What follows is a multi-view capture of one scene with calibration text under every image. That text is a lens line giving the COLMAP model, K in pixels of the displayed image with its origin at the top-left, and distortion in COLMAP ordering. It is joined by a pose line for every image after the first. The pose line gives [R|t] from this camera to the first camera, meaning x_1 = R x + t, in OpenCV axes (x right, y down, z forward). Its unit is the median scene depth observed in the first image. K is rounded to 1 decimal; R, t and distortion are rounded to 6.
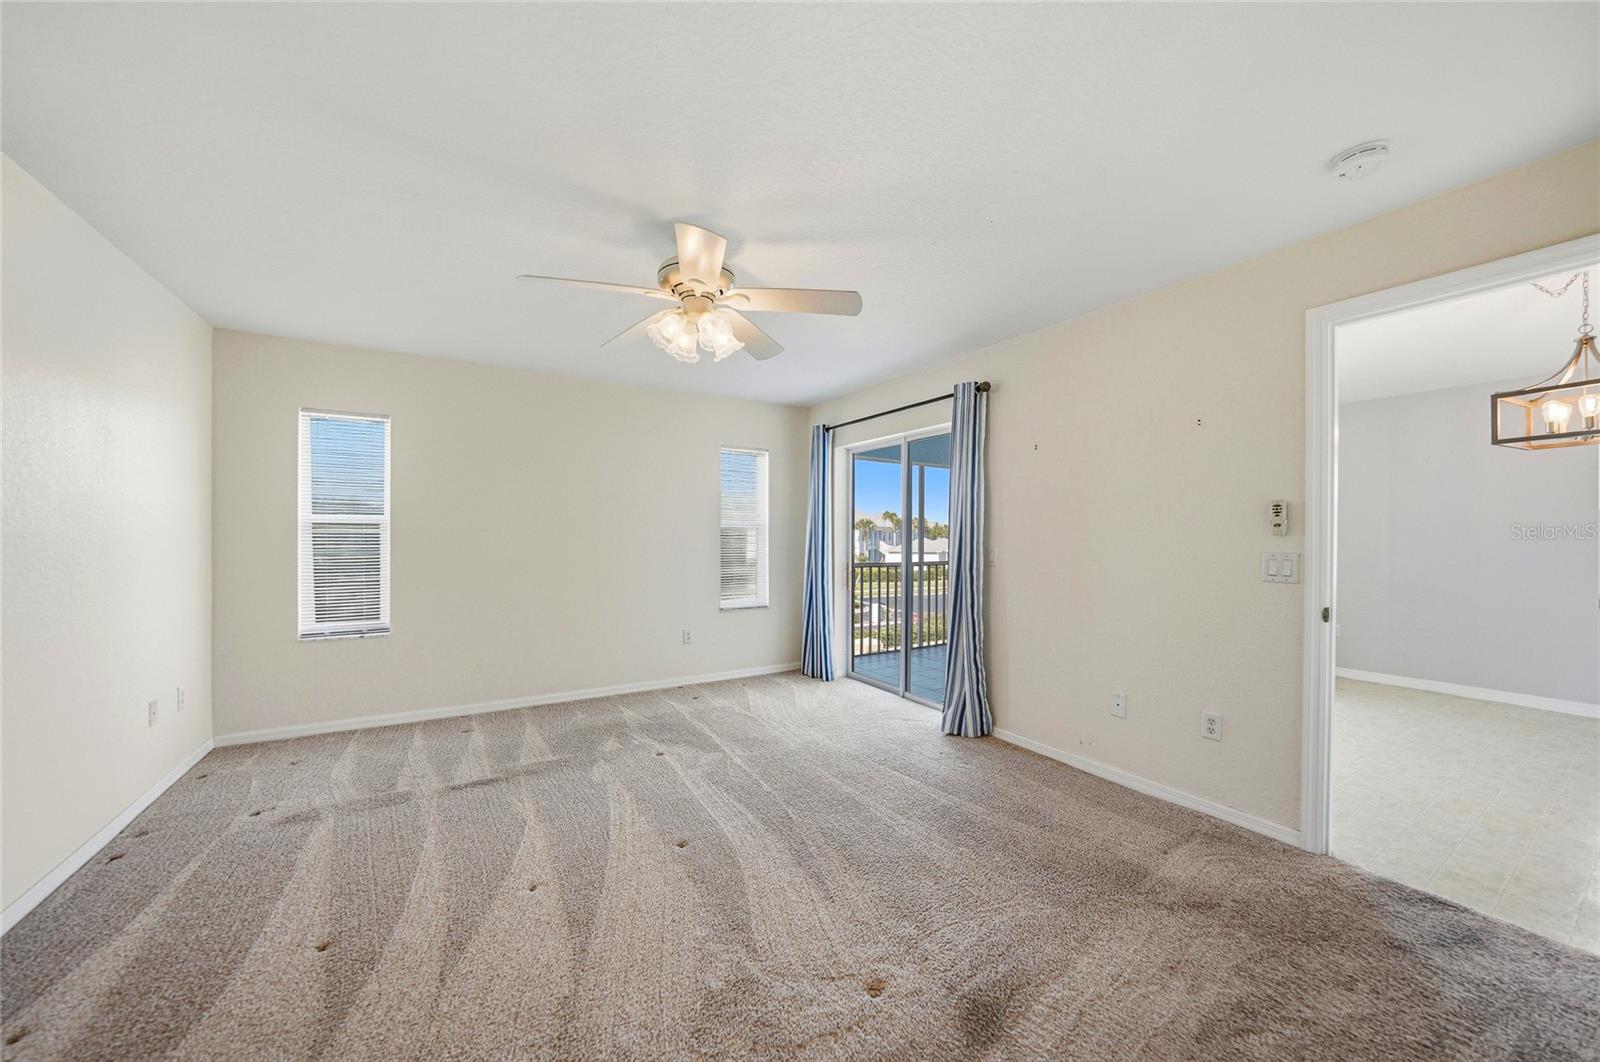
lens RADIAL K [[559.7, 0, 801.2], [0, 559.7, 543.0], [0, 0, 1]] dist [-0.024011, 0.005724]
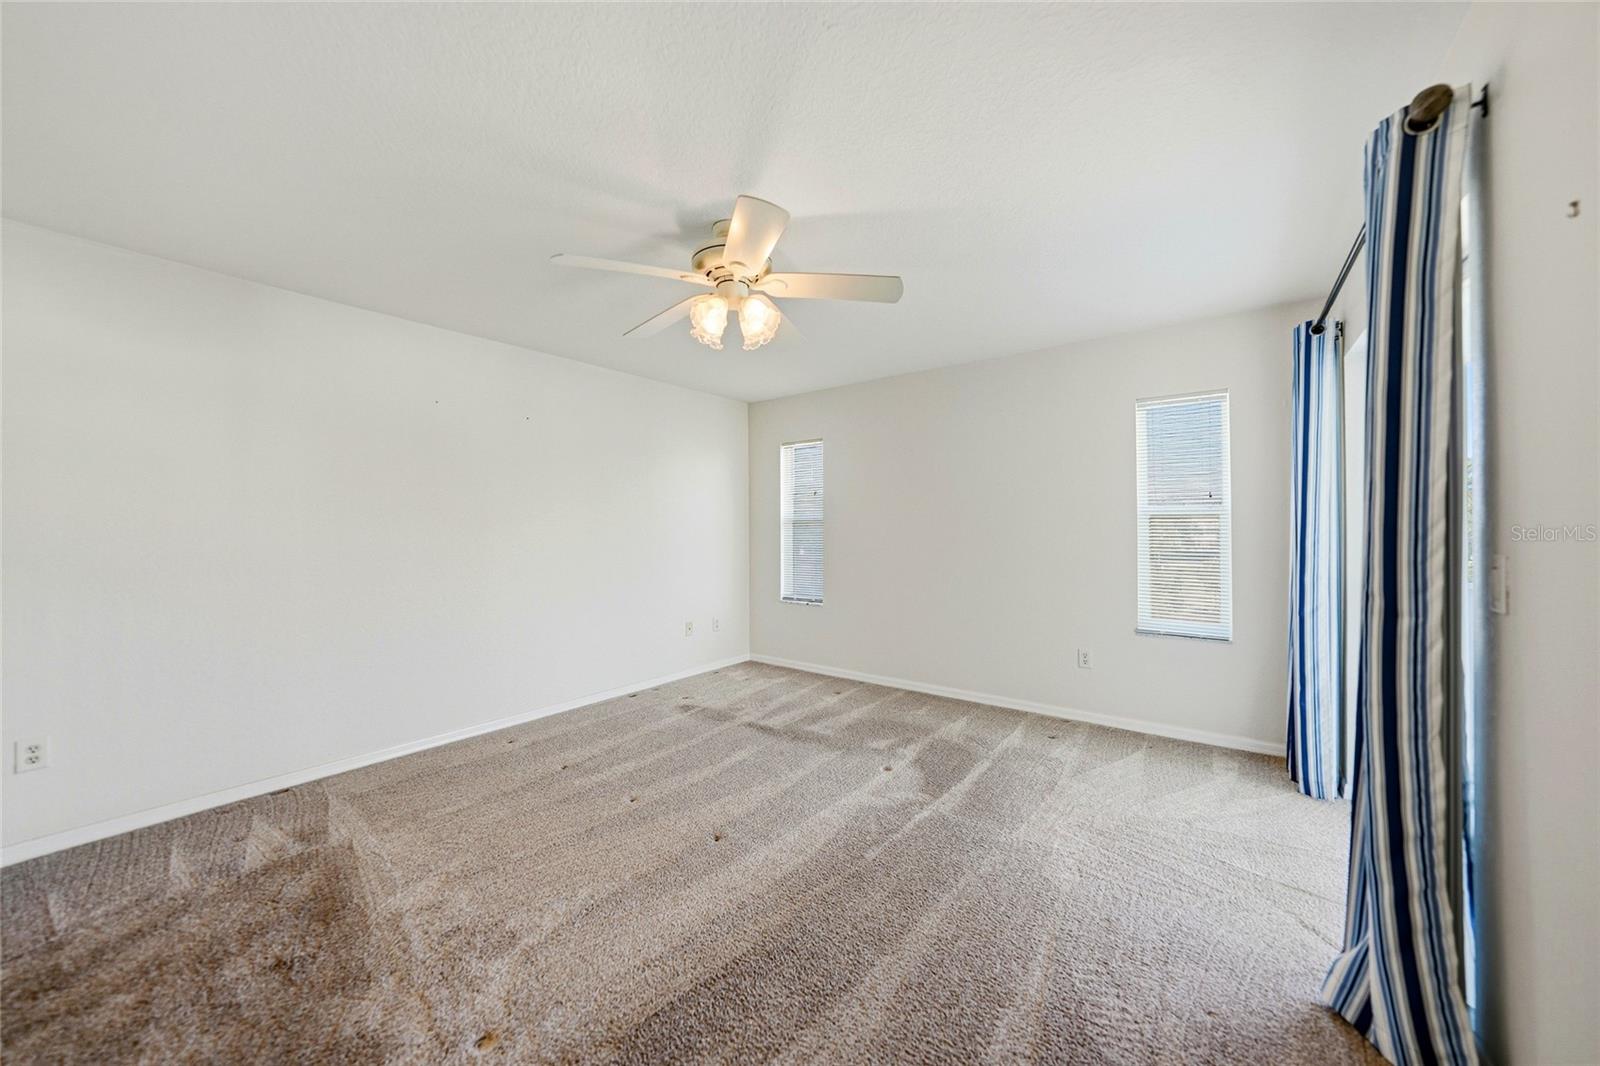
lens RADIAL K [[559.7, 0, 805.7], [0, 559.7, 530.7], [0, 0, 1]] dist [-0.024011, 0.005724]
pose [[0.379853, -0.002089, -0.925045, 0.486493], [-0.007812, 0.999955, -0.005466, -0.001018], [0.925014, 0.009302, 0.379819, 0.487591]]
